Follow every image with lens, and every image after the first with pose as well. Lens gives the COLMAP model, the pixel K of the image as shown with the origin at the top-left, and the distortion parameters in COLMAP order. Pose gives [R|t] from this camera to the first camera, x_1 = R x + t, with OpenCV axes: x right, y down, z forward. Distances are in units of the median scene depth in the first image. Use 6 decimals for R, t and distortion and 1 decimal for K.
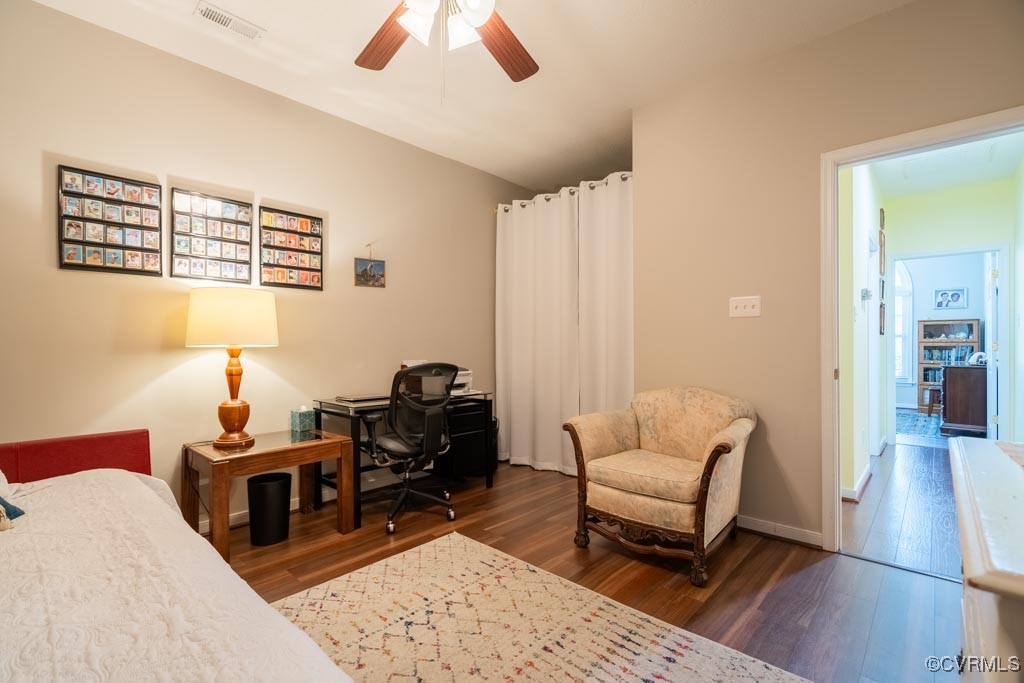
lens RADIAL K [[462.5, 0, 508.1], [0, 462.5, 341.9], [0, 0, 1]] dist [-0.004297, 0.001511]
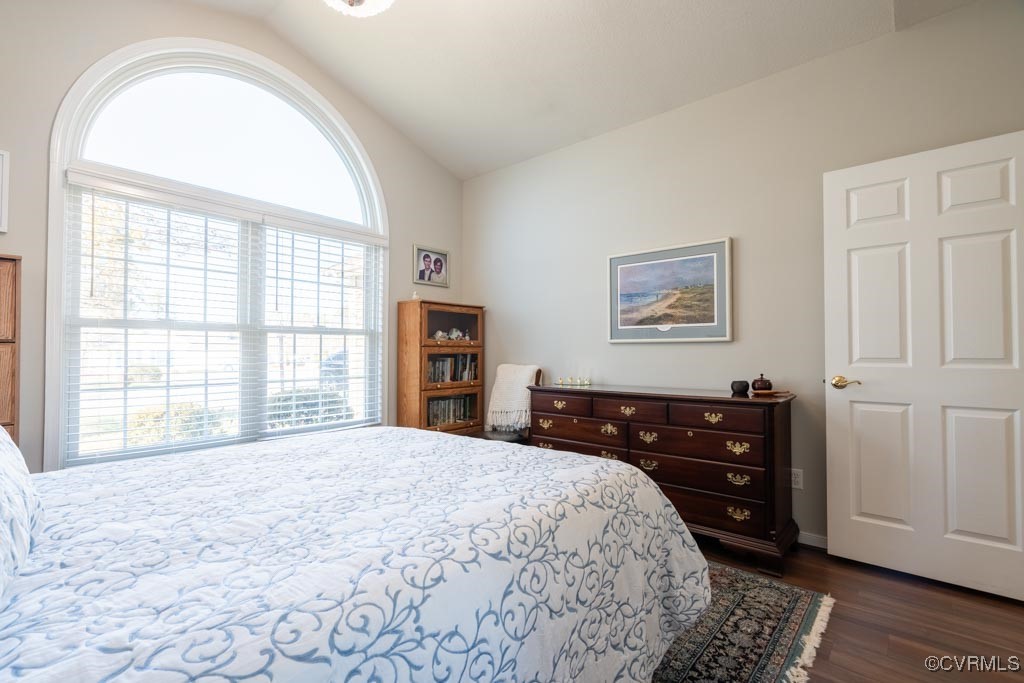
lens RADIAL K [[462.5, 0, 510.8], [0, 462.5, 345.4], [0, 0, 1]] dist [-0.004297, 0.001511]
pose [[-0.046286, 0.014067, 0.998829, 0.407817], [-0.006365, 0.999876, -0.014376, 0.006681], [-0.998908, -0.007023, -0.046191, 0.935492]]
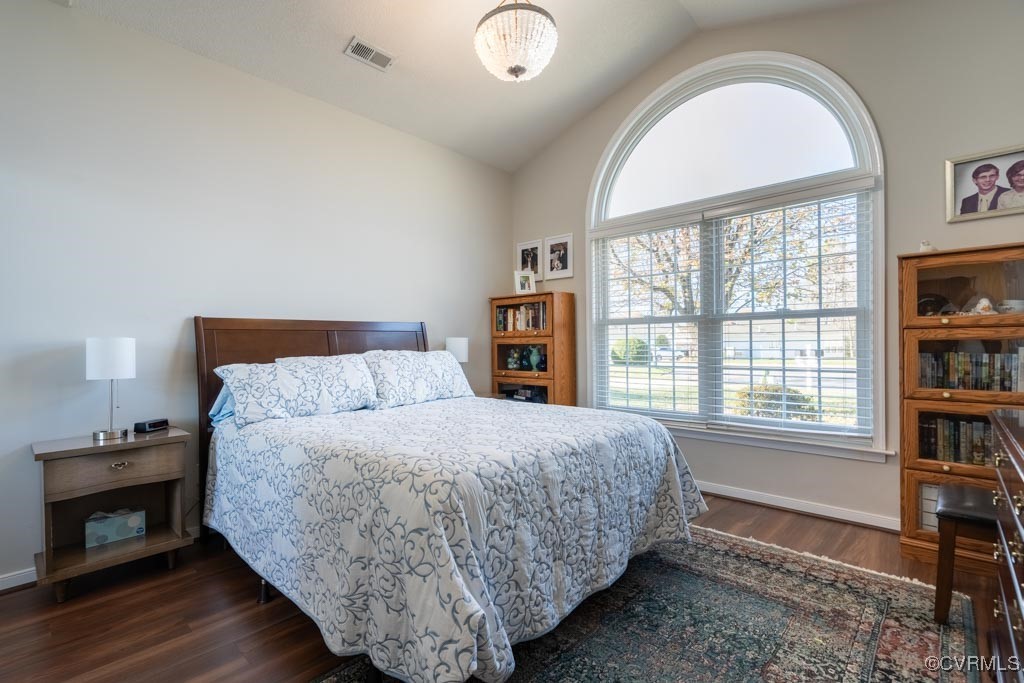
lens RADIAL K [[462.5, 0, 509.0], [0, 462.5, 341.7], [0, 0, 1]] dist [-0.004297, 0.001511]
pose [[0.999924, -0.012003, -0.002966, 0.634708], [0.012019, 0.999913, 0.005511, 0.005298], [0.002899, -0.005547, 0.999980, 0.697996]]
